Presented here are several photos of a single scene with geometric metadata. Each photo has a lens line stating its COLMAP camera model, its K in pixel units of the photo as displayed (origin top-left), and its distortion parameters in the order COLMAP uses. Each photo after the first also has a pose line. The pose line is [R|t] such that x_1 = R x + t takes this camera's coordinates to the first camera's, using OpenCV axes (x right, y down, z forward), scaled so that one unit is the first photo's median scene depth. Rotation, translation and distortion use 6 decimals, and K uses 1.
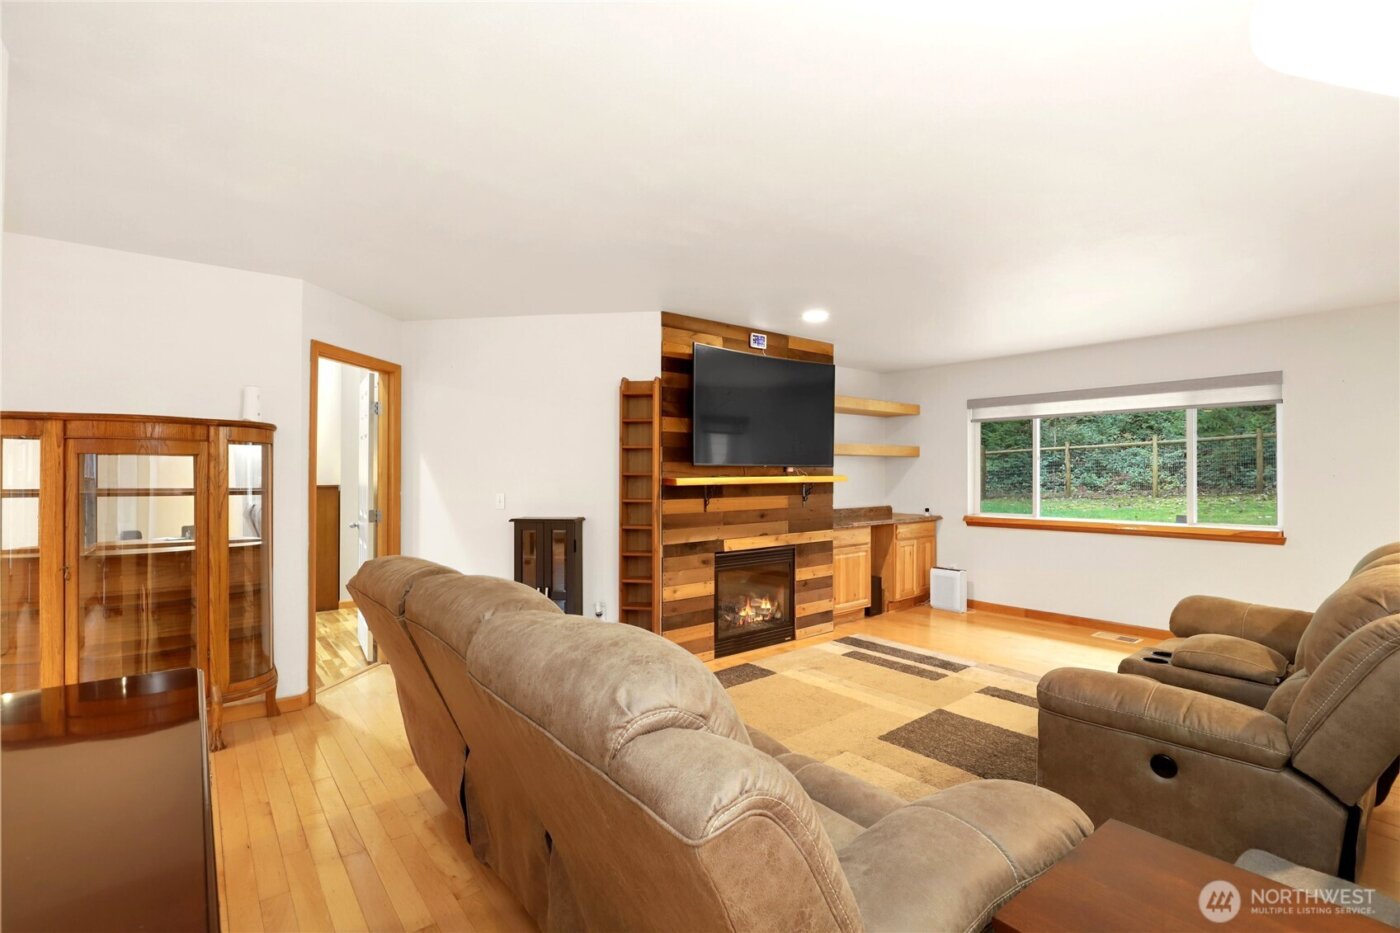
lens RADIAL K [[647.8, 0, 709.4], [0, 647.8, 468.5], [0, 0, 1]] dist [-0.025864, 0.000667]
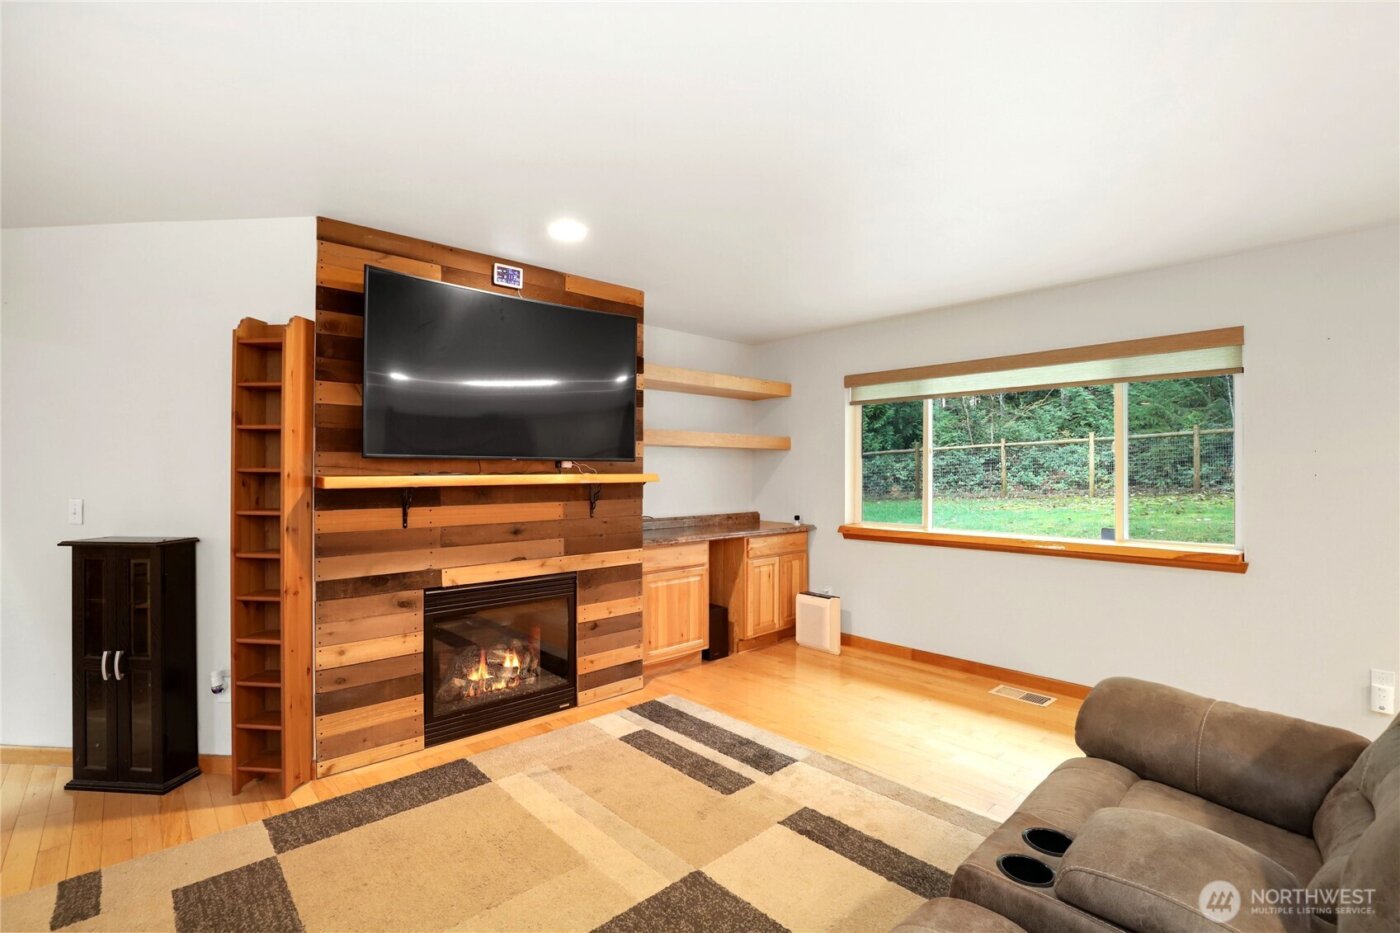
lens RADIAL K [[646.9, 0, 709.0], [0, 646.9, 465.7], [0, 0, 1]] dist [-0.027906, -0.000090]
pose [[0.997965, 0.002821, 0.063709, 0.234259], [-0.002776, 0.999996, -0.000793, 0.002968], [-0.063711, 0.000614, 0.997968, 0.295063]]
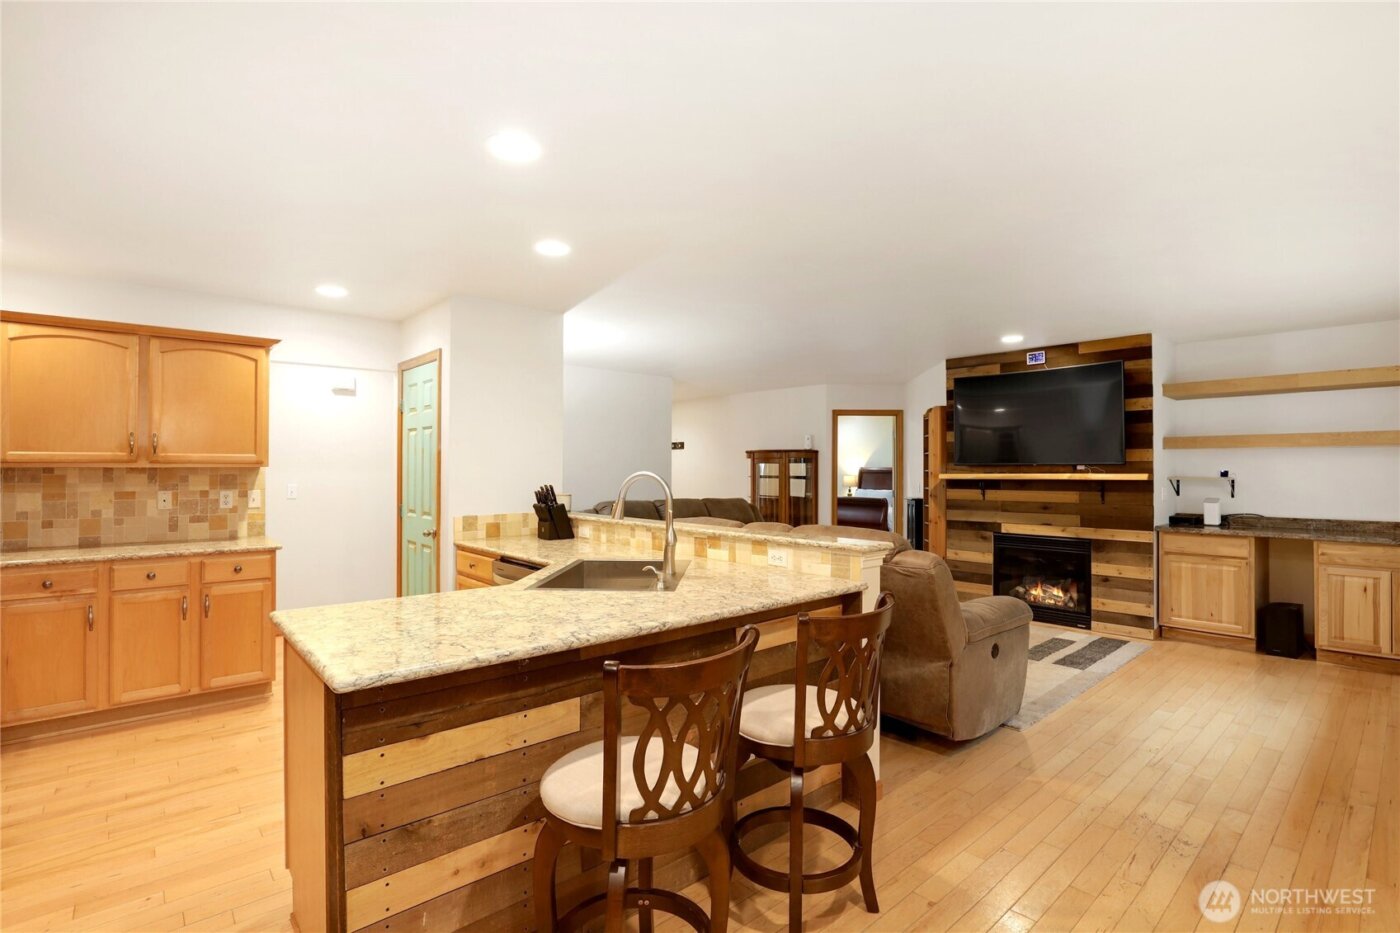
lens RADIAL K [[661.6, 0, 705.0], [0, 661.6, 466.4], [0, 0, 1]] dist [-0.026181, 0.000942]
pose [[0.046603, -0.004096, -0.998905, 1.180903], [0.005064, 0.999980, -0.003864, 0.000897], [0.998901, -0.004878, 0.046622, 0.330907]]
